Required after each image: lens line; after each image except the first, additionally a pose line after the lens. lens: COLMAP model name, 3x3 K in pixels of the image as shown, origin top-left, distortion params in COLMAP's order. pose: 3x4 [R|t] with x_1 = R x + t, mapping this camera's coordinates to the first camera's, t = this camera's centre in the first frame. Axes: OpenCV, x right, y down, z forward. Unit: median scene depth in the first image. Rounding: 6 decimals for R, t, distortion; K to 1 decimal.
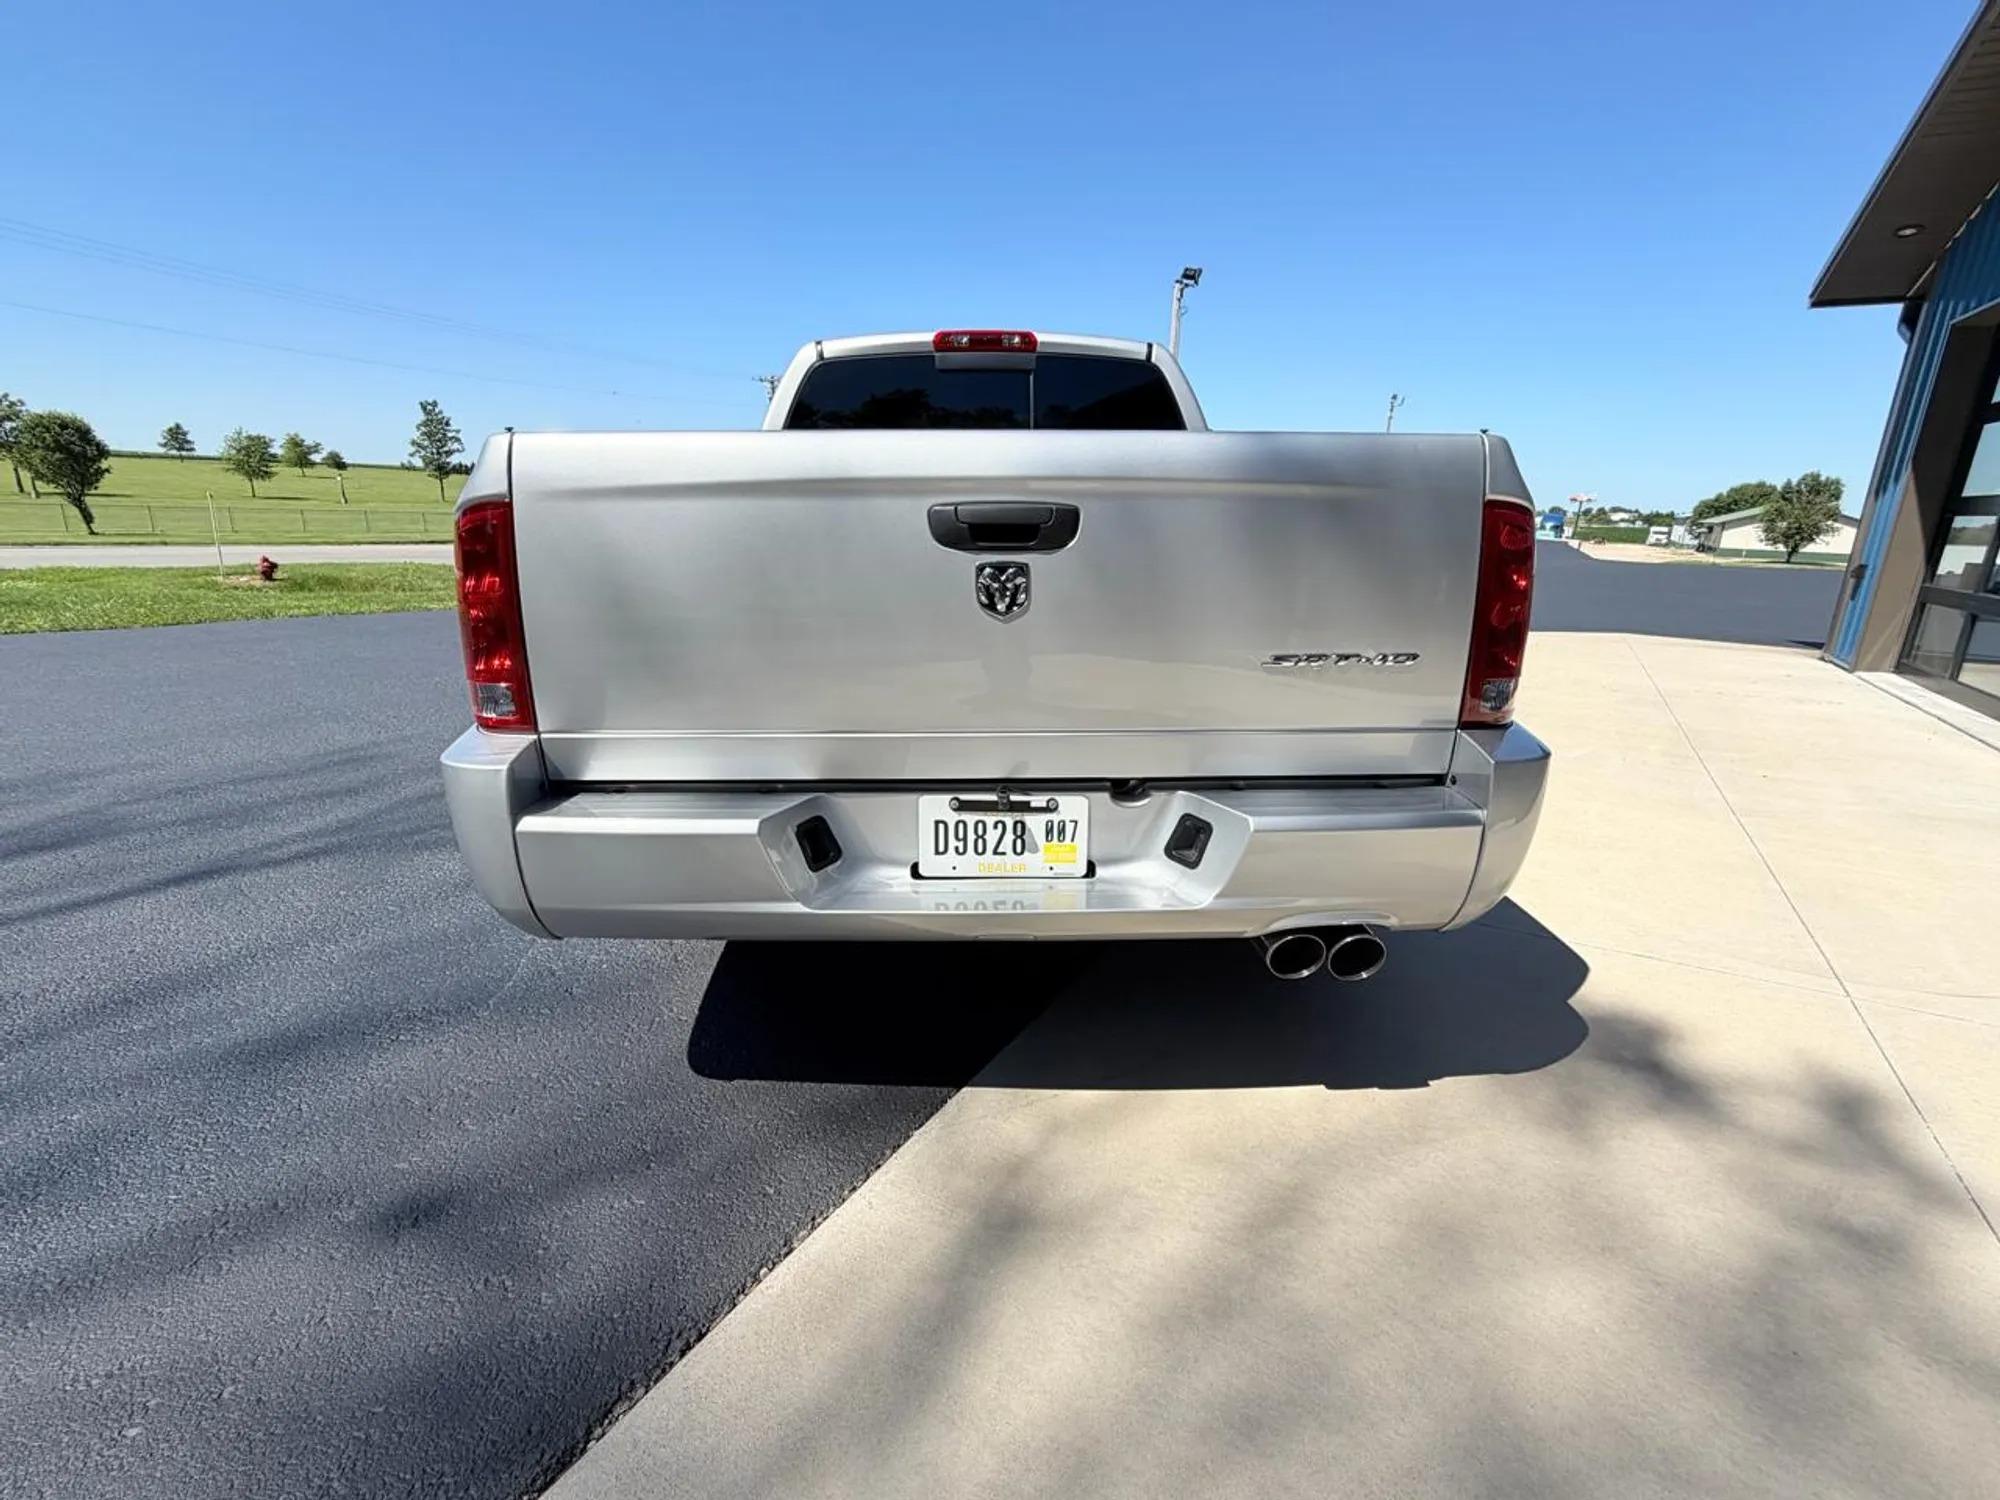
lens RADIAL K [[913.3, 0, 992.7], [0, 913.3, 743.7], [0, 0, 1]] dist [-0.001518, 0.000276]
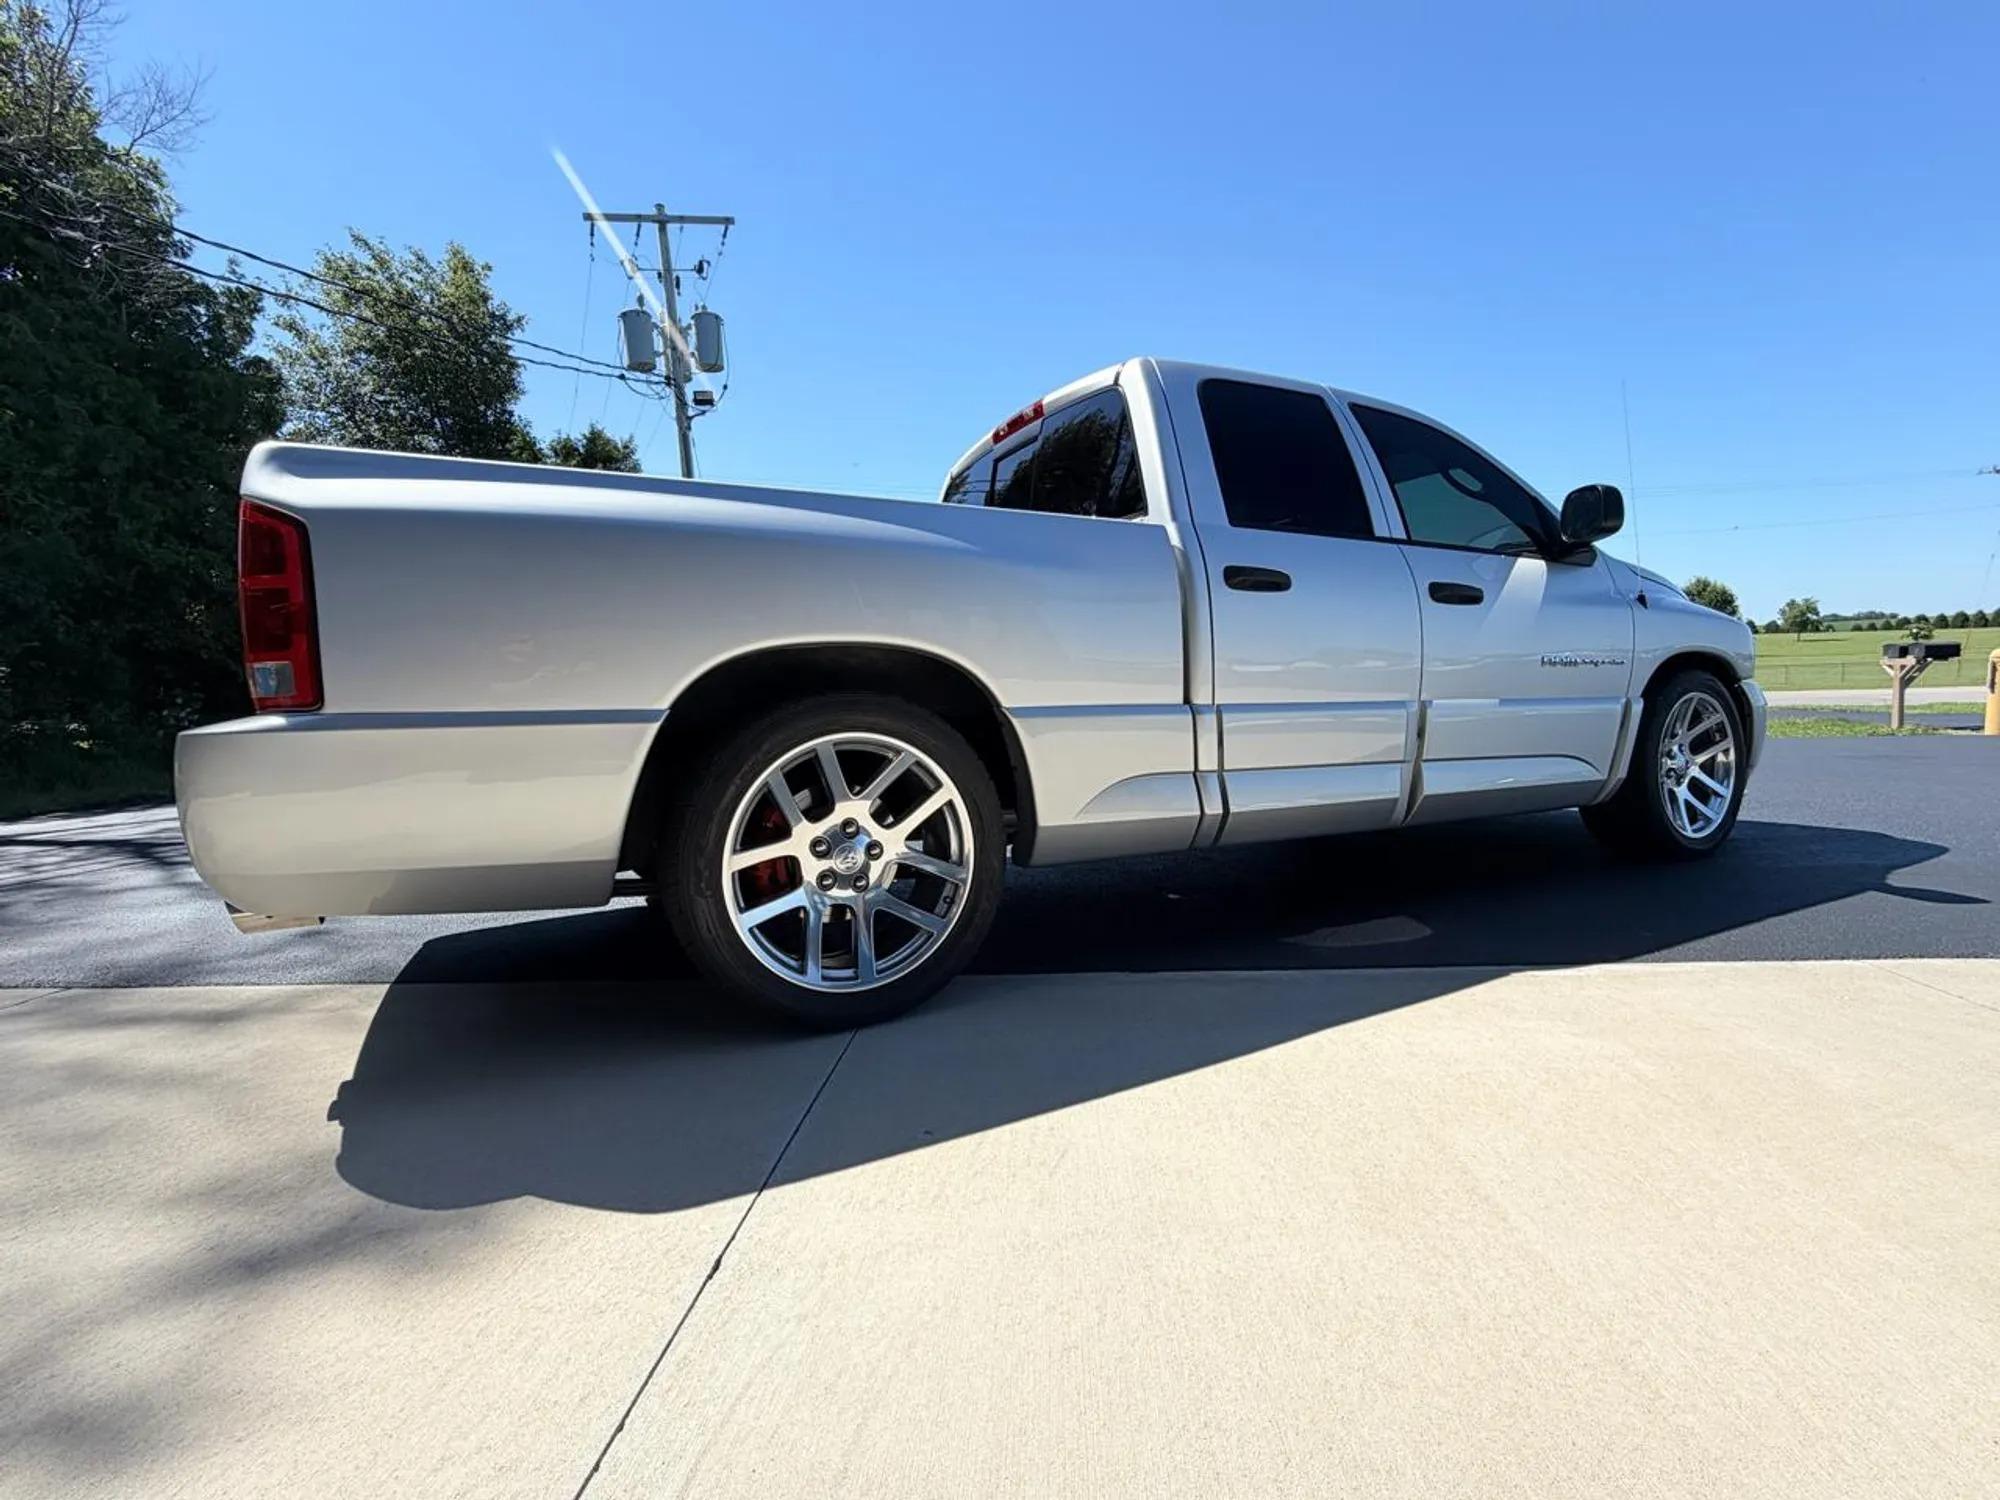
lens RADIAL K [[913.3, 0, 995.7], [0, 913.3, 746.7], [0, 0, 1]] dist [-0.001518, 0.000276]
pose [[0.438669, 0.022512, -0.898367, 1.618740], [-0.176757, 0.982319, -0.061694, -0.057017], [0.881094, 0.185856, 0.434892, 1.138226]]
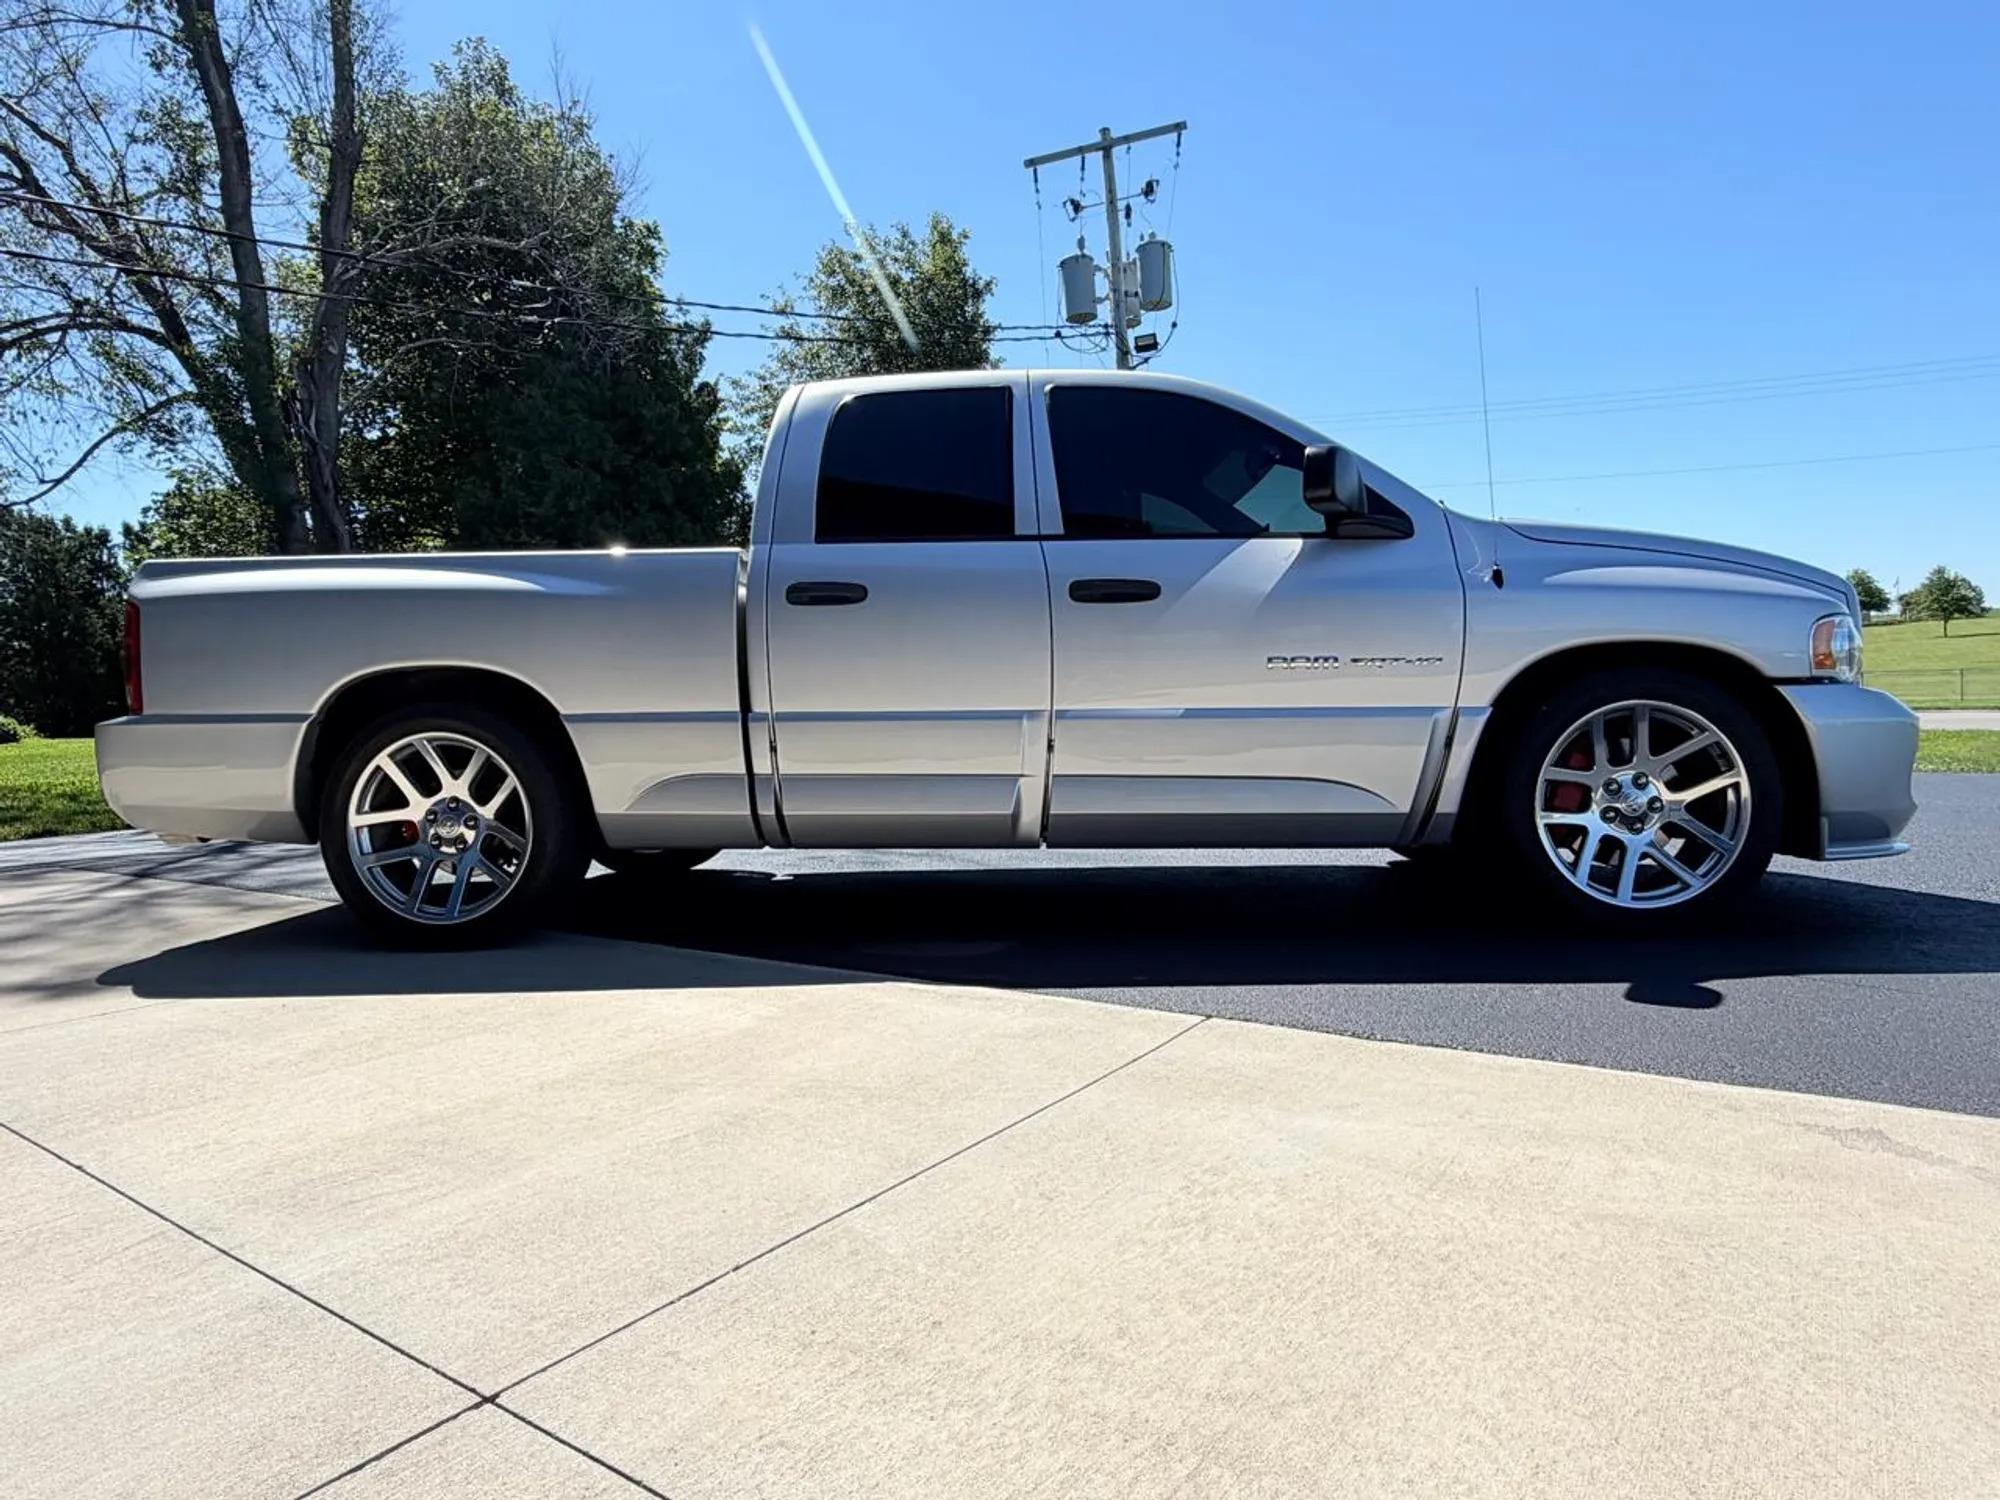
lens RADIAL K [[1177.1, 0, 982.9], [0, 1177.1, 752.5], [0, 0, 1]] dist [0.001783, 0.003241]
pose [[-0.110165, 0.024822, -0.993603, 2.380878], [-0.211520, 0.976202, 0.047840, -0.364536], [0.971145, 0.215438, -0.102293, 2.552498]]
